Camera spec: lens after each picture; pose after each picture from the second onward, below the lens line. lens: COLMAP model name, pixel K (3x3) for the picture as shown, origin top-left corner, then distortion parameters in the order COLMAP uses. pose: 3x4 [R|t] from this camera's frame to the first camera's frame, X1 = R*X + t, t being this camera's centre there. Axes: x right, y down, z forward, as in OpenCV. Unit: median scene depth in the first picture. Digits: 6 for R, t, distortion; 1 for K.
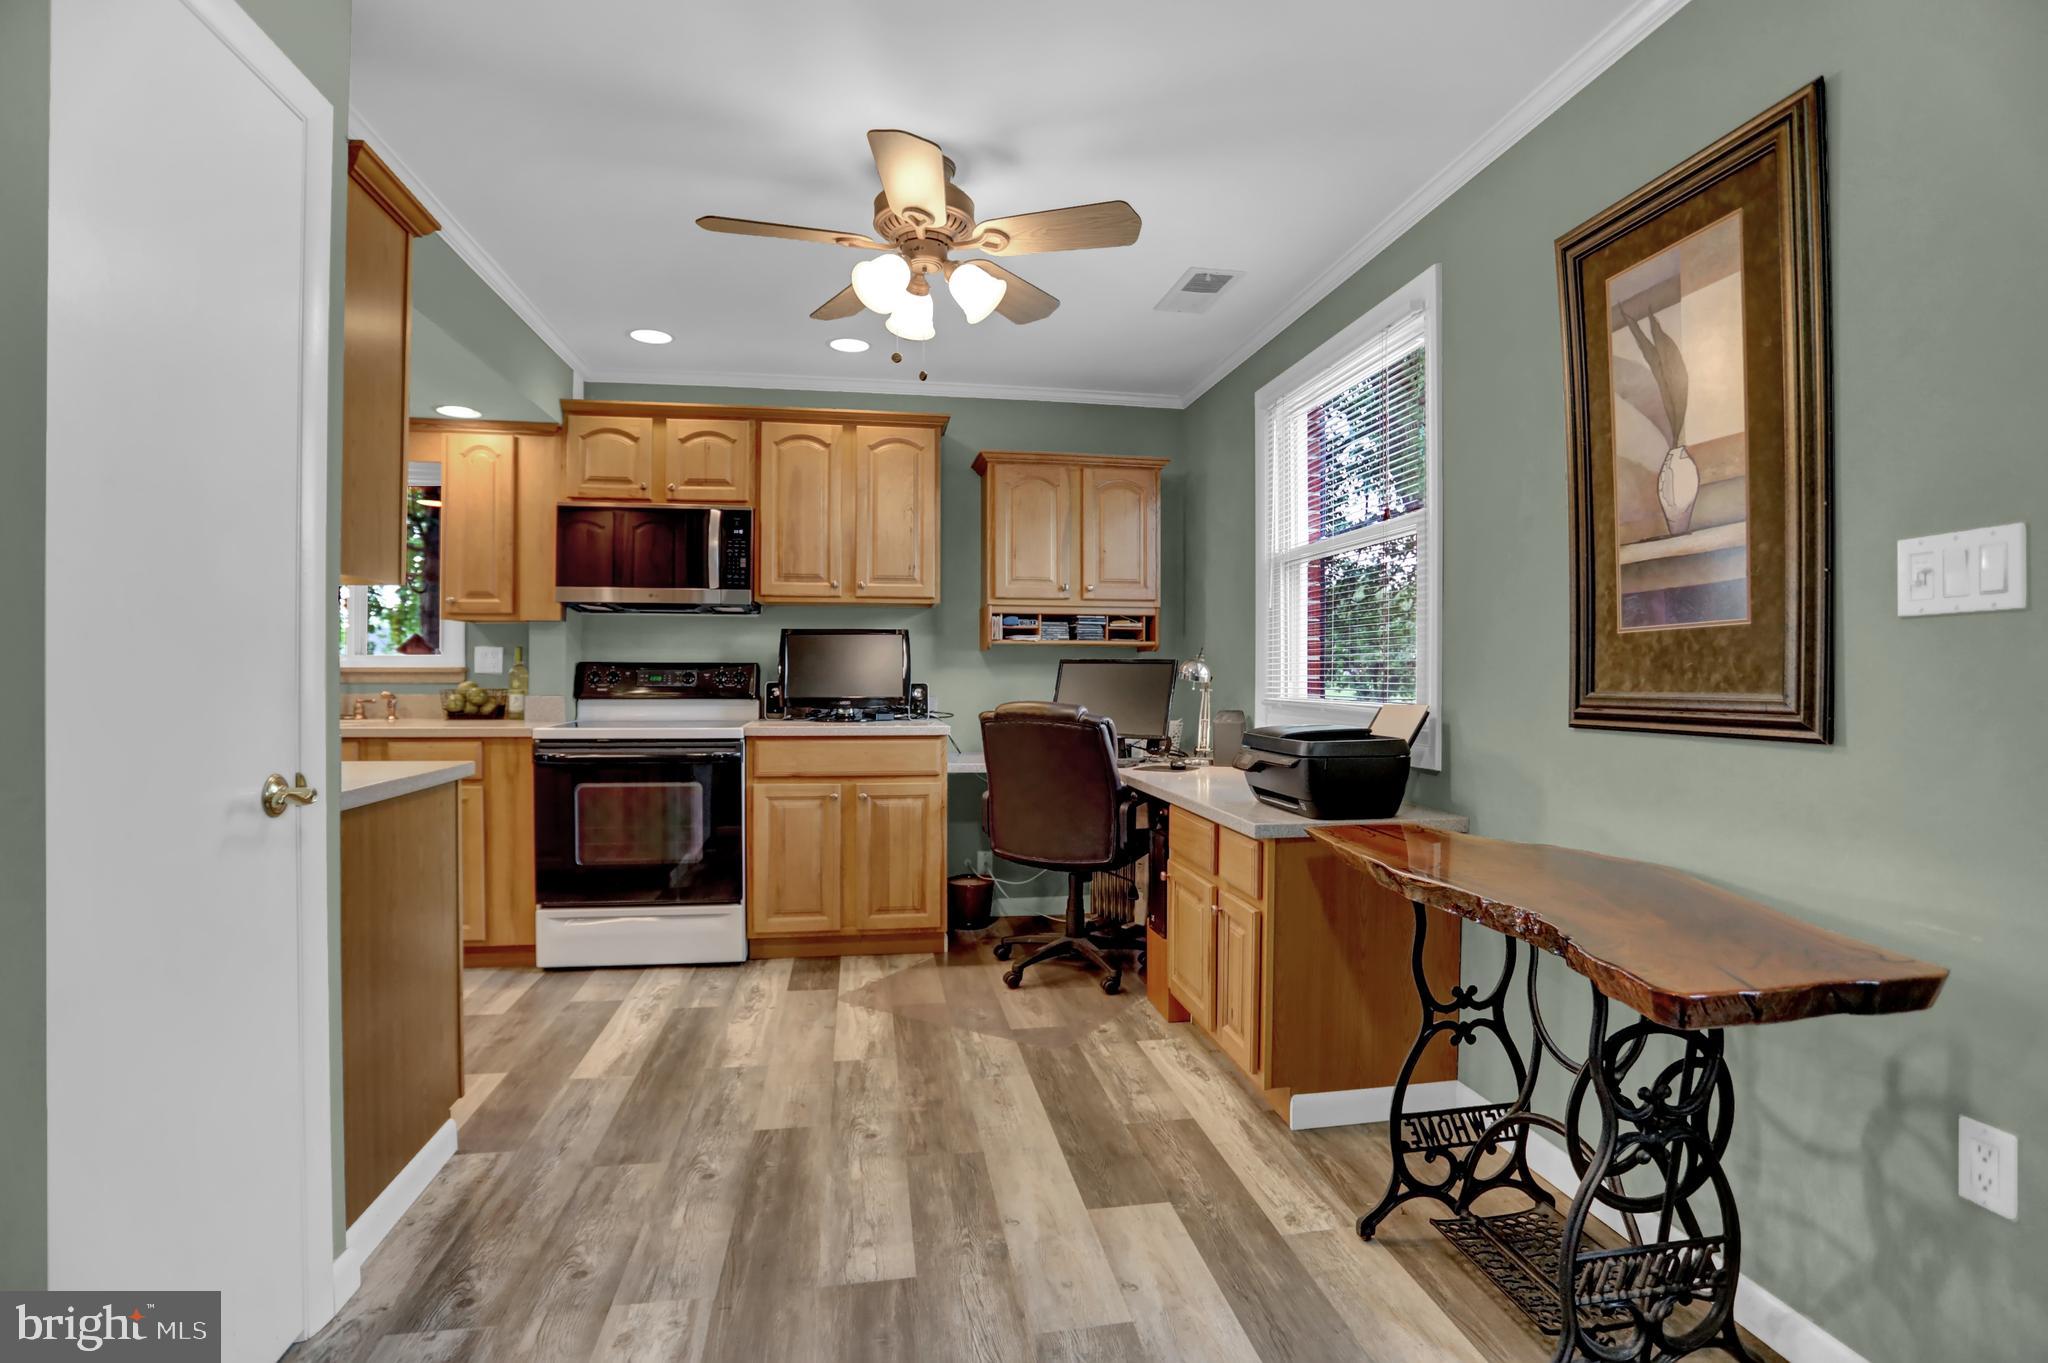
lens RADIAL K [[981.5, 0, 1032.9], [0, 981.5, 677.5], [0, 0, 1]] dist [-0.066109, 0.023276]
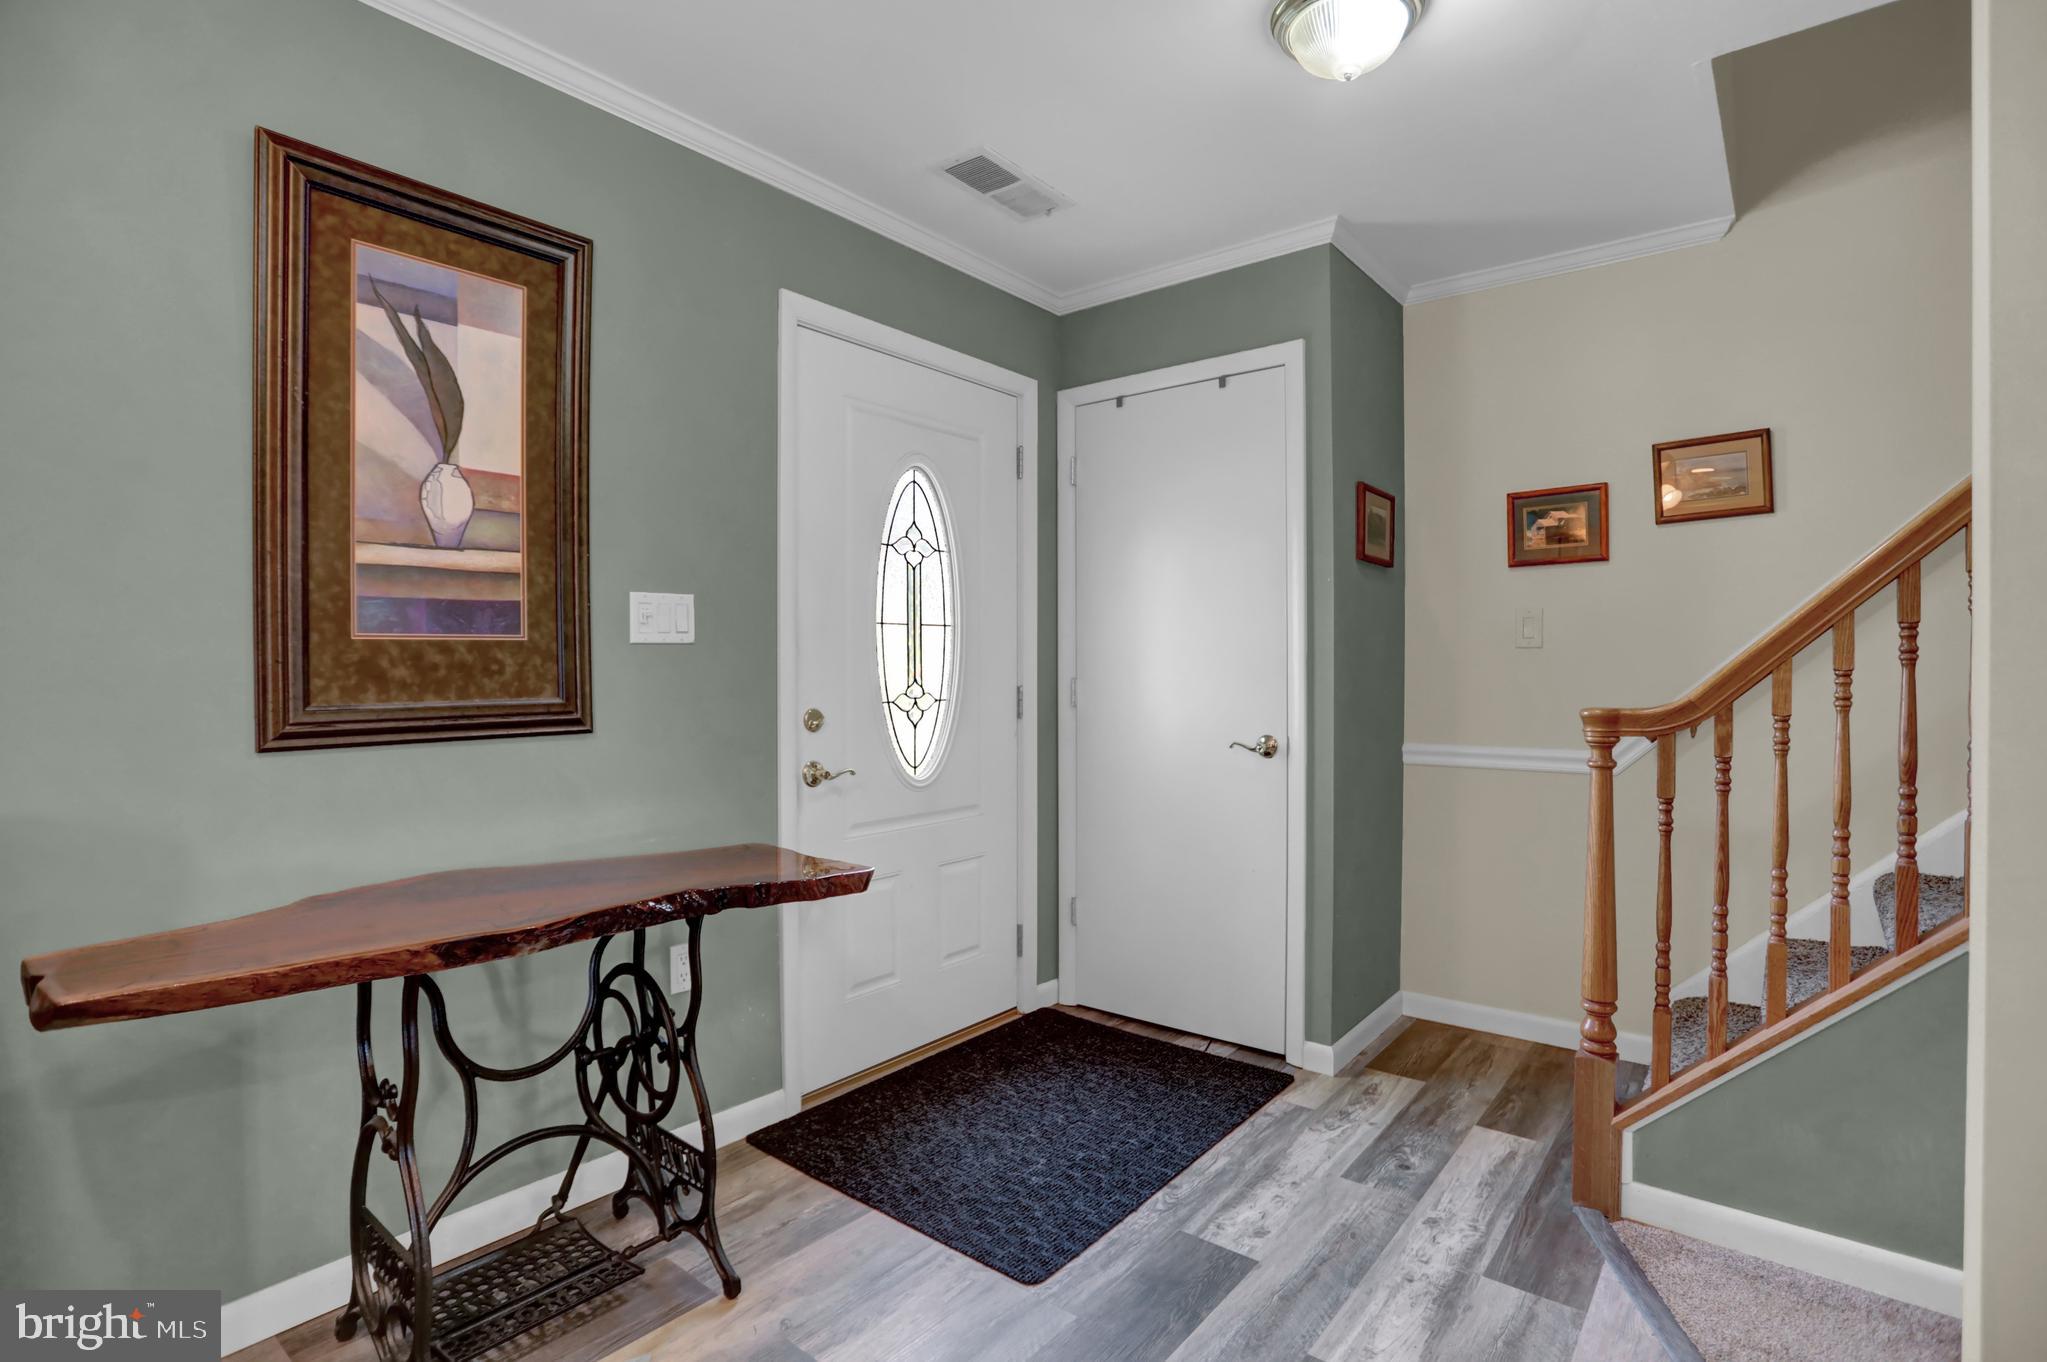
lens RADIAL K [[981.0, 0, 1032.4], [0, 981.0, 677.0], [0, 0, 1]] dist [-0.066109, 0.023276]
pose [[-0.662156, -0.011560, 0.749277, -0.511152], [-0.000453, 0.999887, 0.015026, -0.025708], [-0.749366, 0.009610, -0.662086, 1.187321]]
